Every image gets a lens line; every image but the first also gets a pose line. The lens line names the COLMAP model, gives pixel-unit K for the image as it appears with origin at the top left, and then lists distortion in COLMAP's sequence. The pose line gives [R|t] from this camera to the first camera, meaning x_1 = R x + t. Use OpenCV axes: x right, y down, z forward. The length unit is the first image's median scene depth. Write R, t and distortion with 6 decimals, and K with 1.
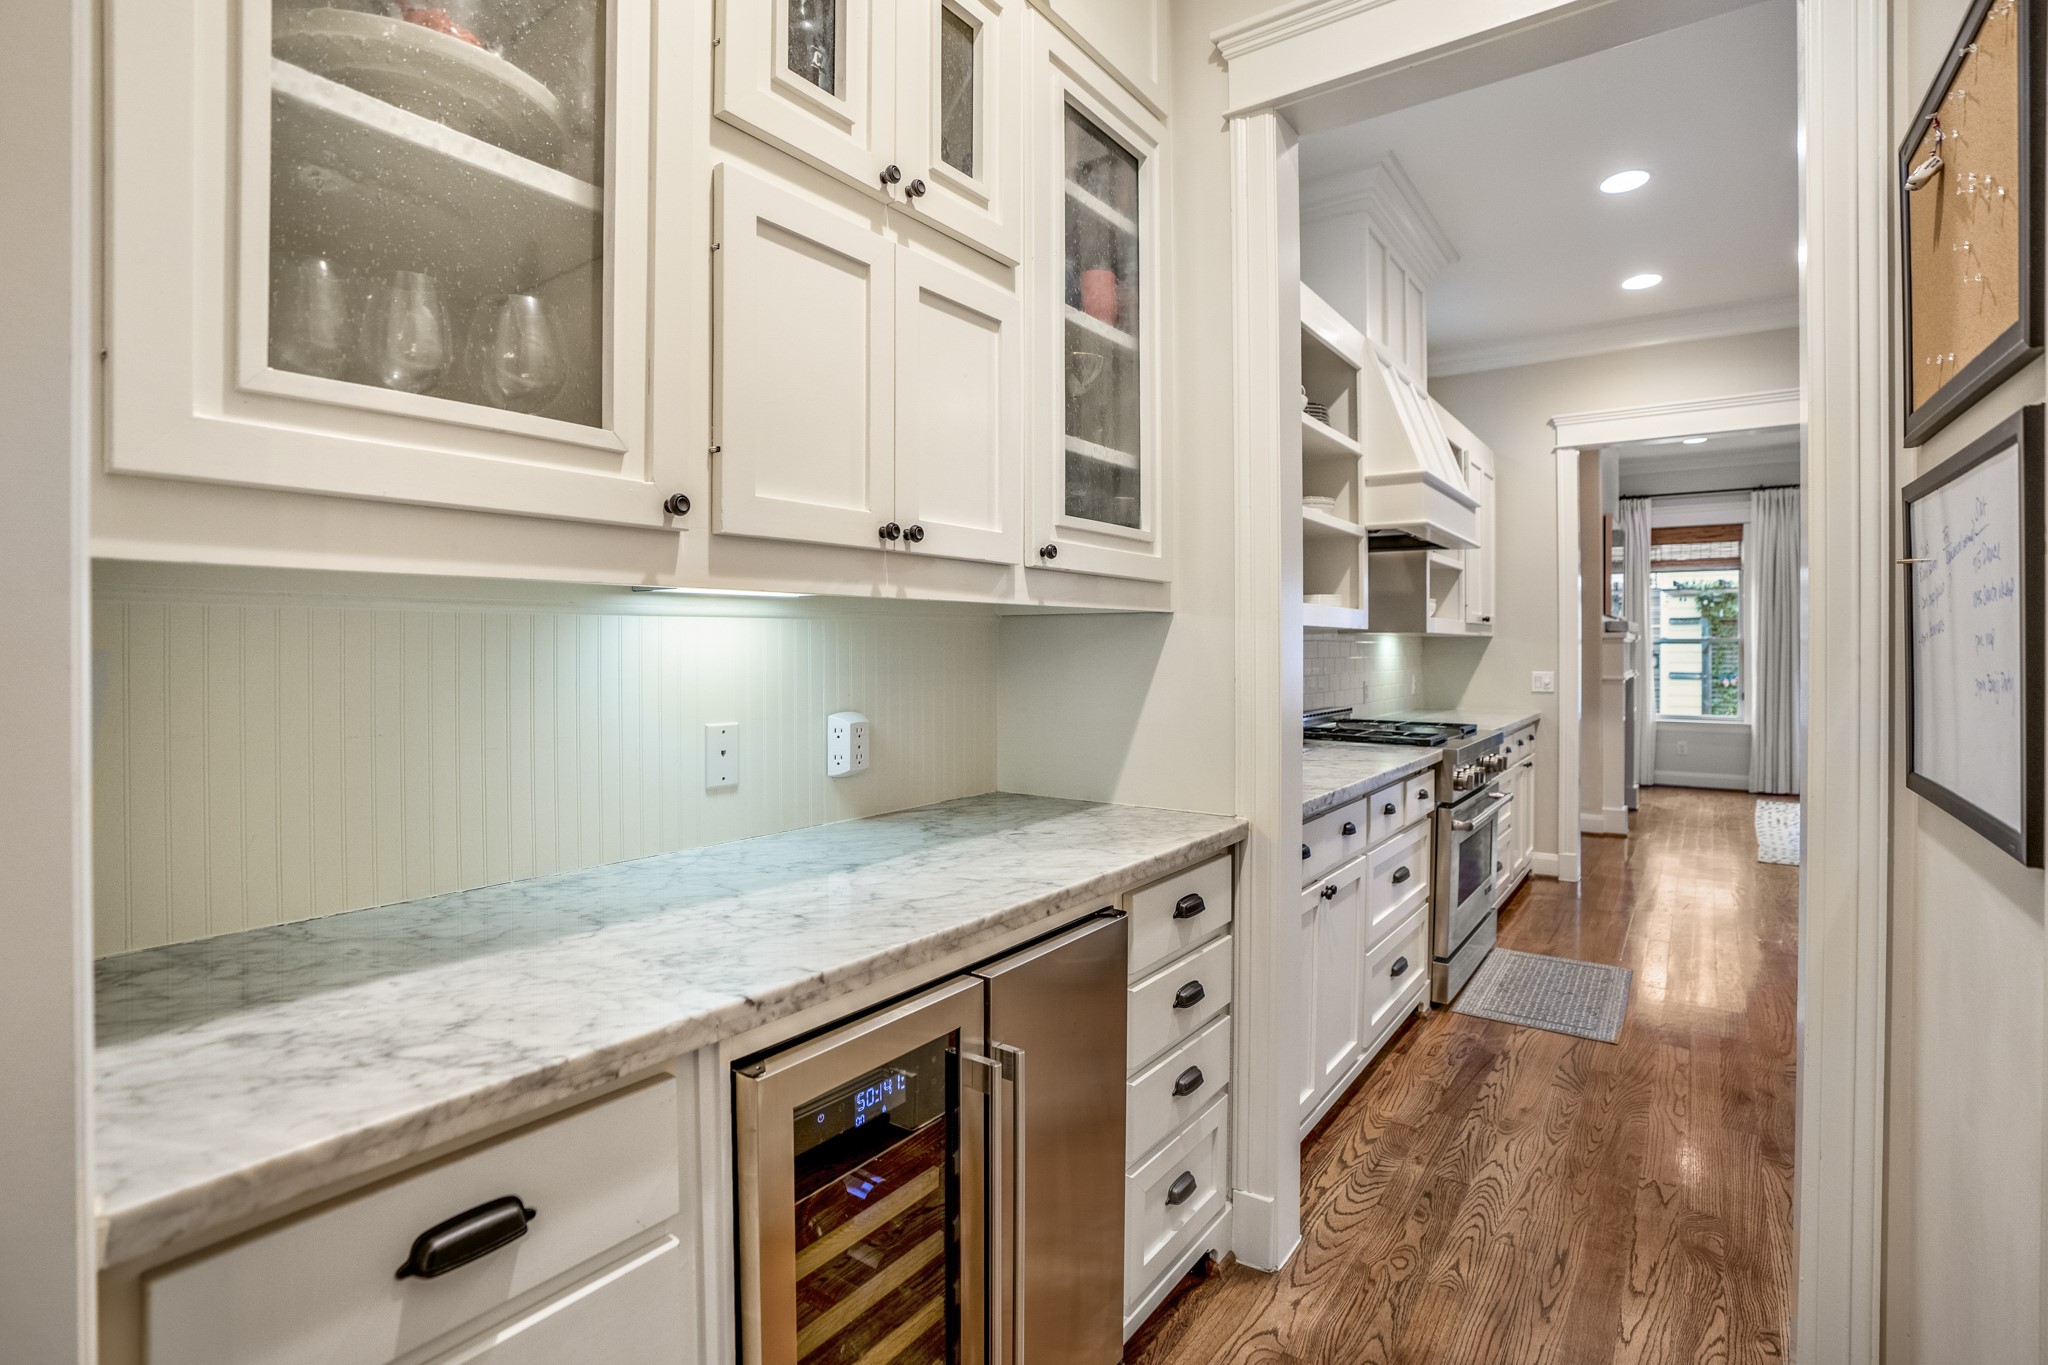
lens RADIAL K [[983.9, 0, 1013.9], [0, 983.9, 654.5], [0, 0, 1]] dist [-0.068804, 0.027970]
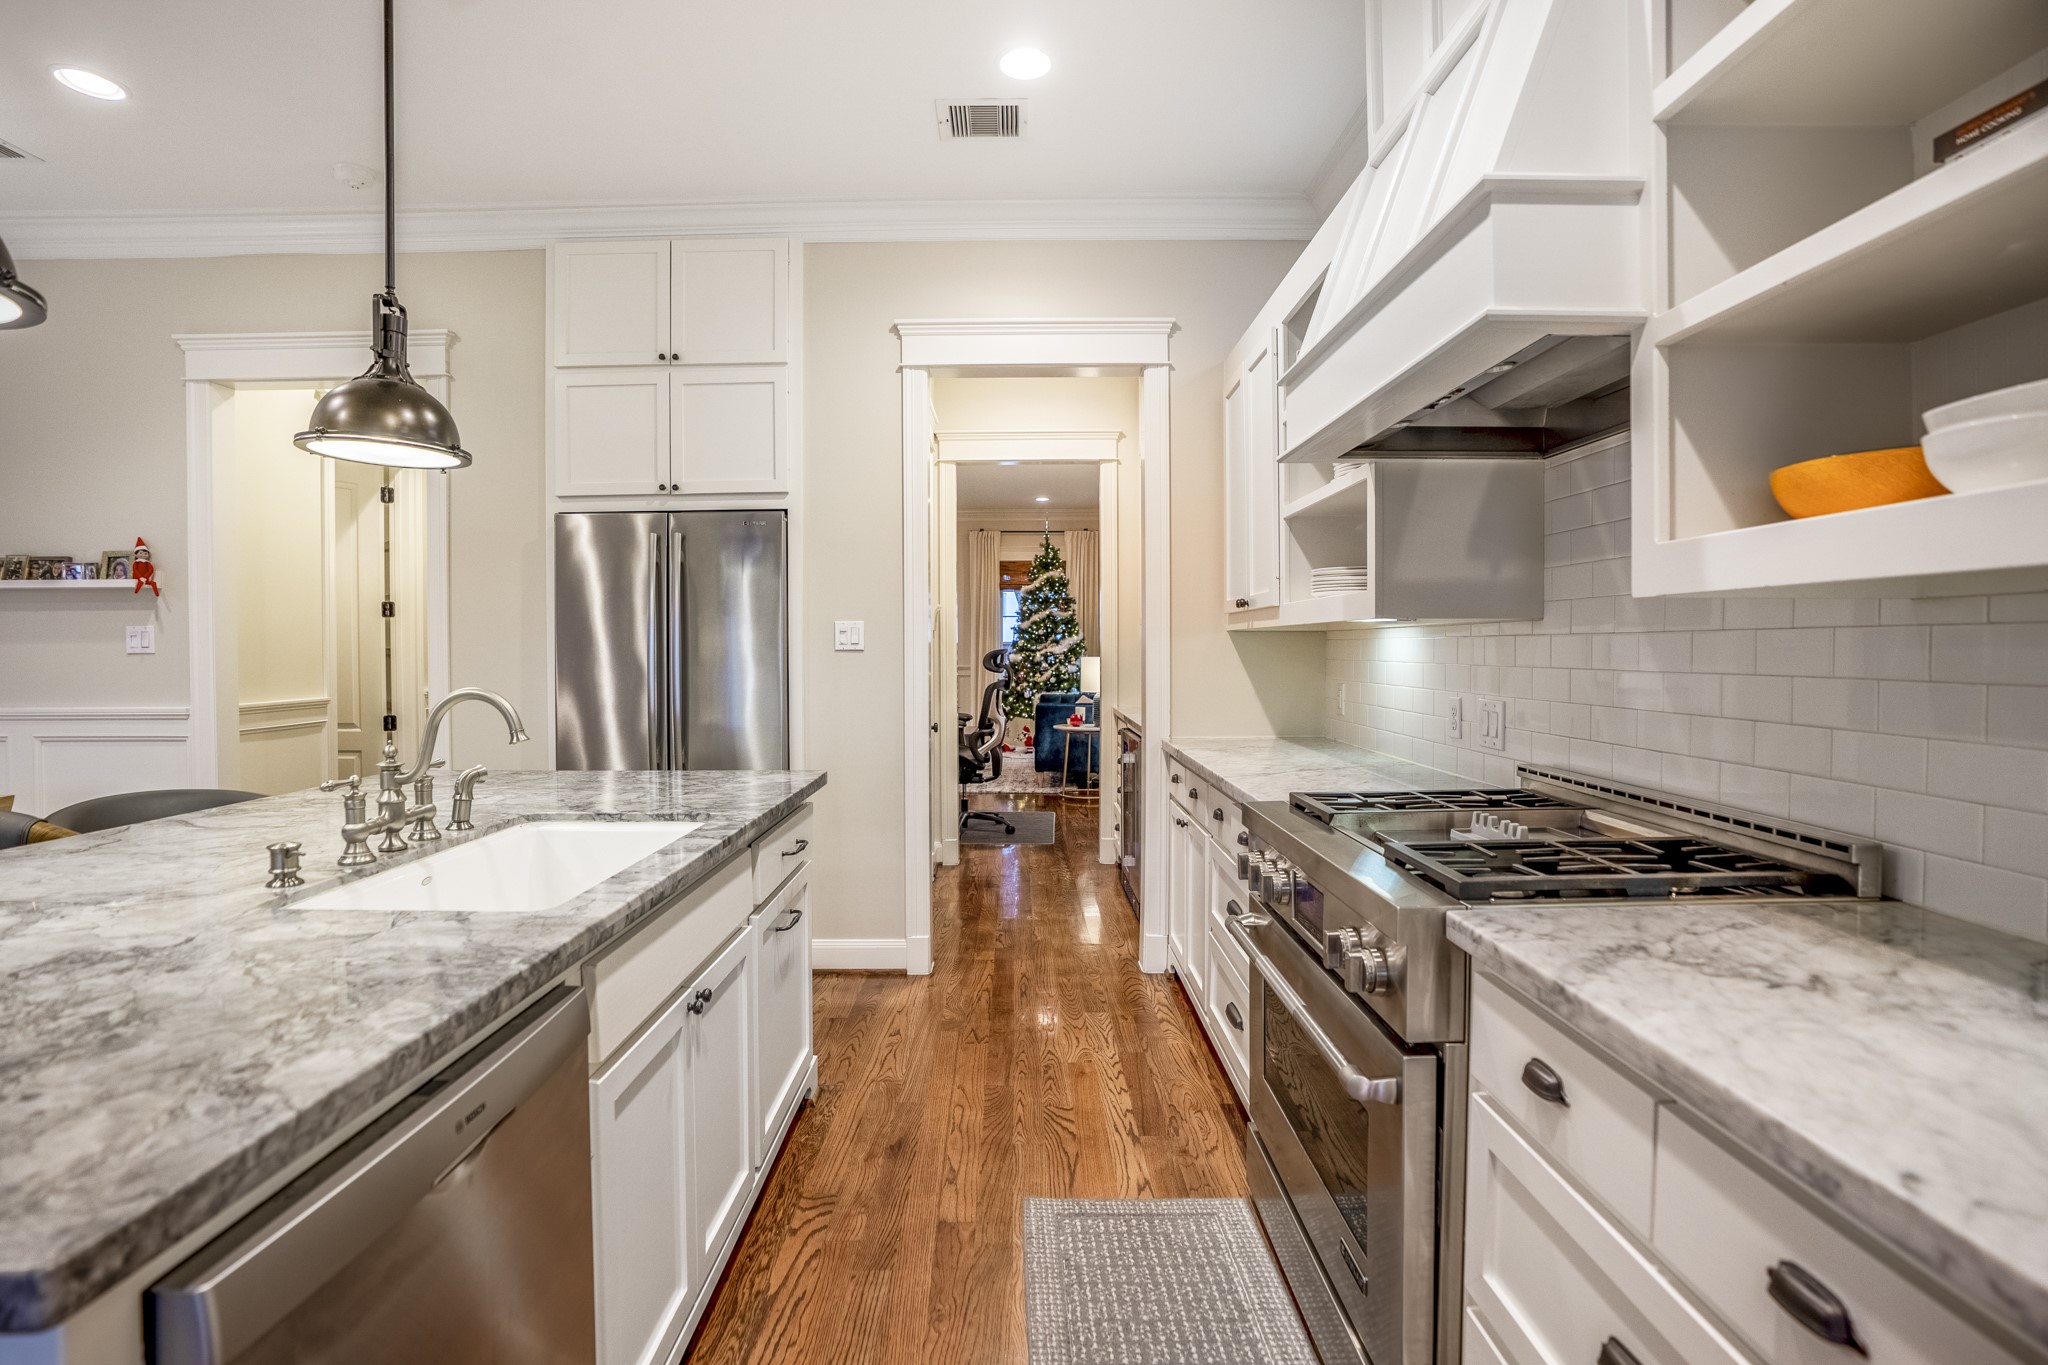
lens RADIAL K [[953.9, 0, 1017.3], [0, 953.9, 658.5], [0, 0, 1]] dist [-0.070209, 0.025540]
pose [[-0.809228, 0.013339, -0.587343, 0.382804], [0.001574, 0.999788, 0.020537, -0.004846], [0.587492, 0.015695, -0.809077, 0.572208]]
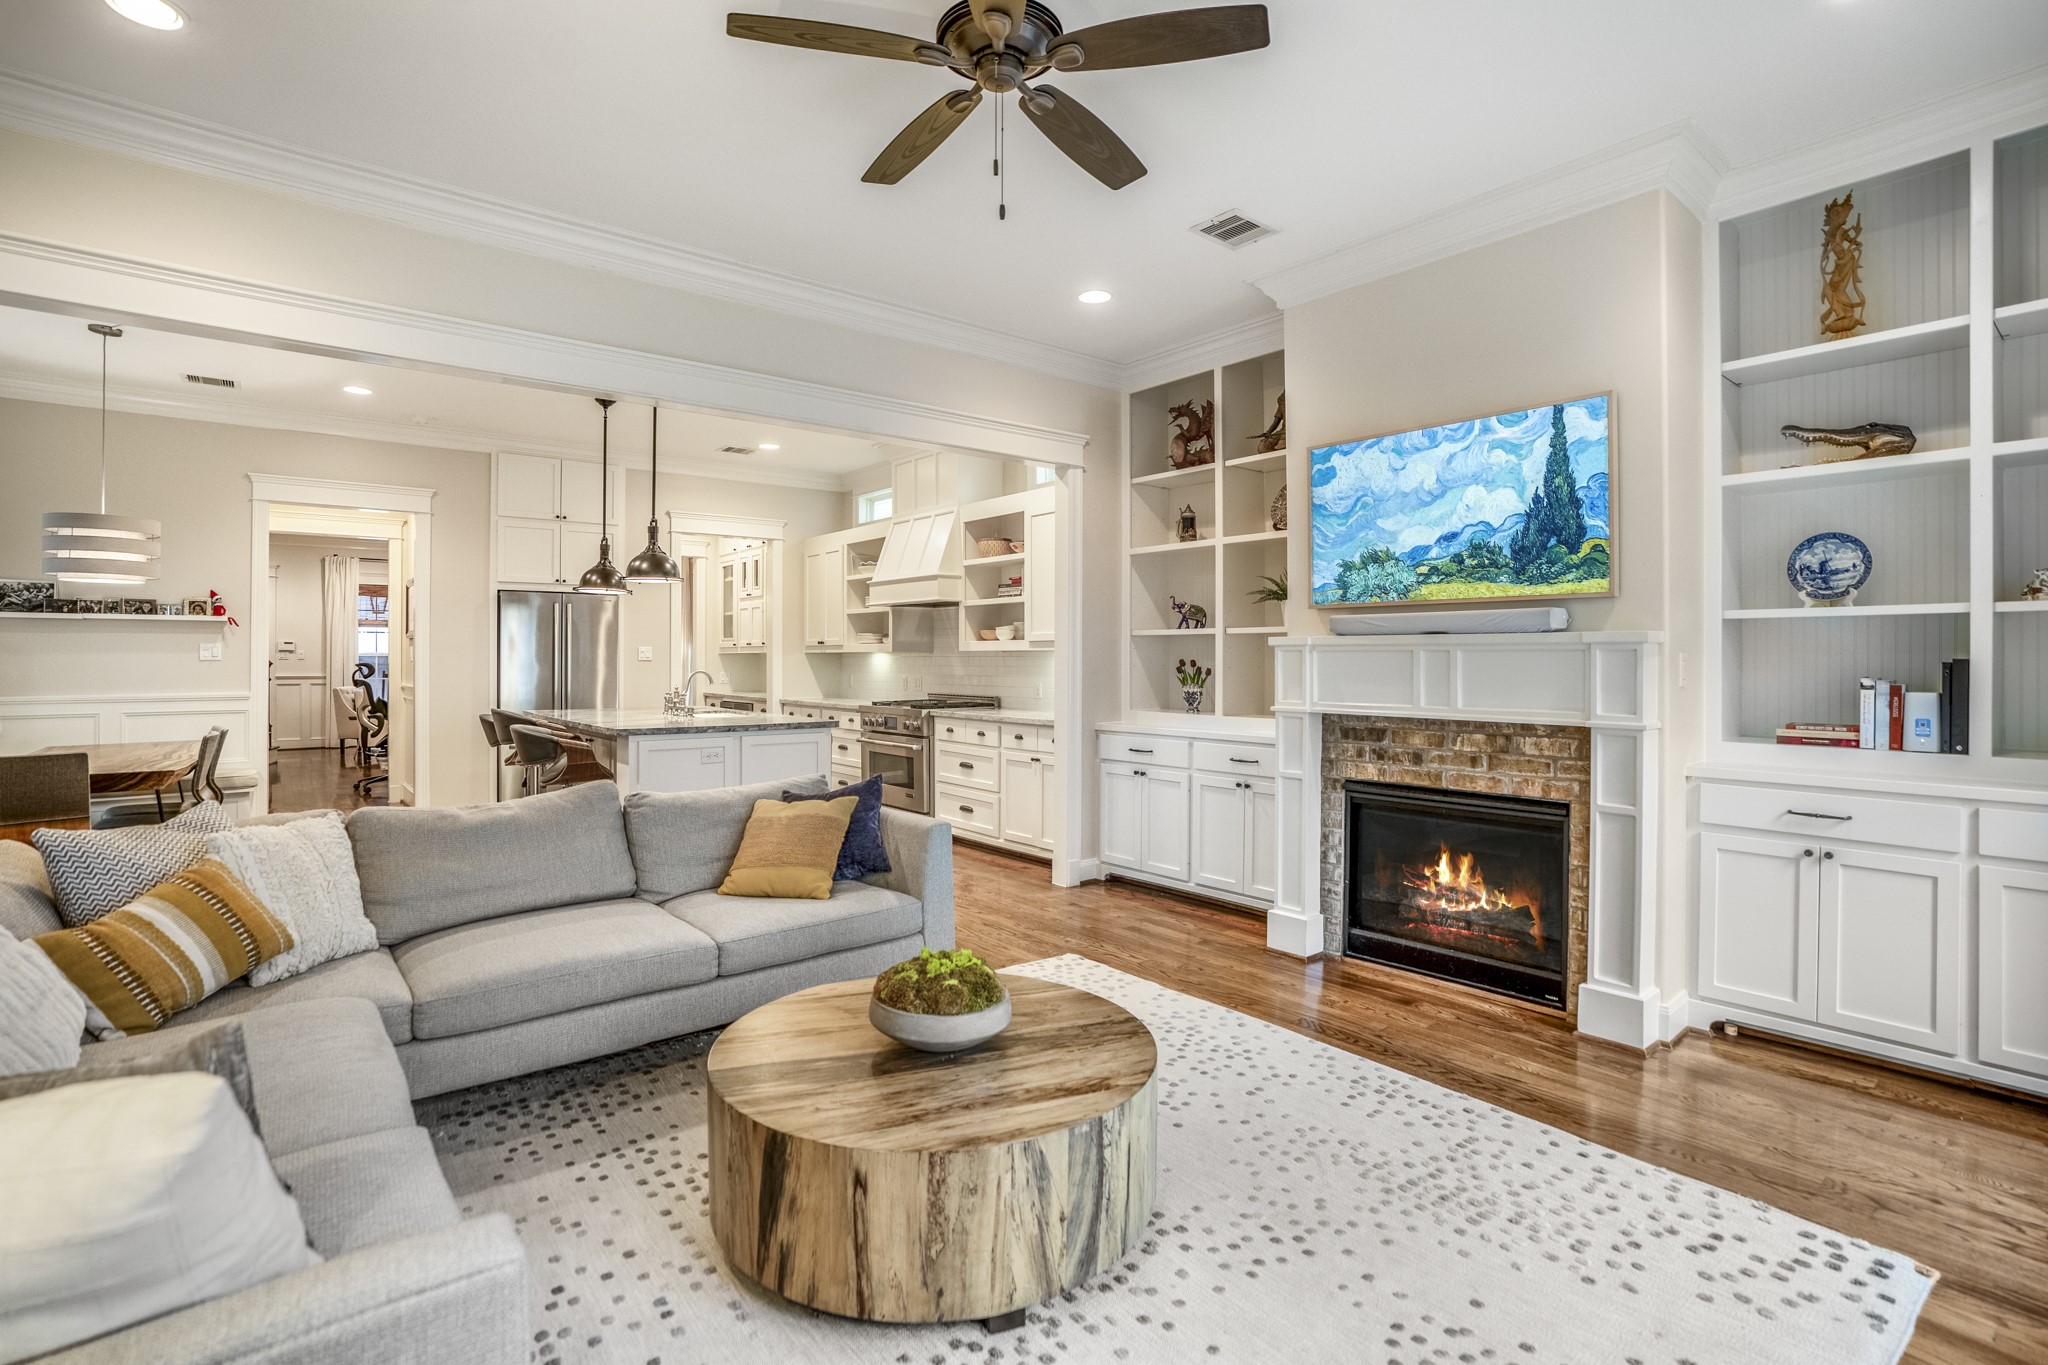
lens RADIAL K [[971.7, 0, 1008.0], [0, 971.7, 659.4], [0, 0, 1]] dist [-0.066785, 0.024779]
pose [[-0.269374, 0.000969, -0.963035, 1.018738], [-0.007070, 0.999971, 0.002984, -0.006532], [0.963010, 0.007612, -0.269360, 0.778546]]
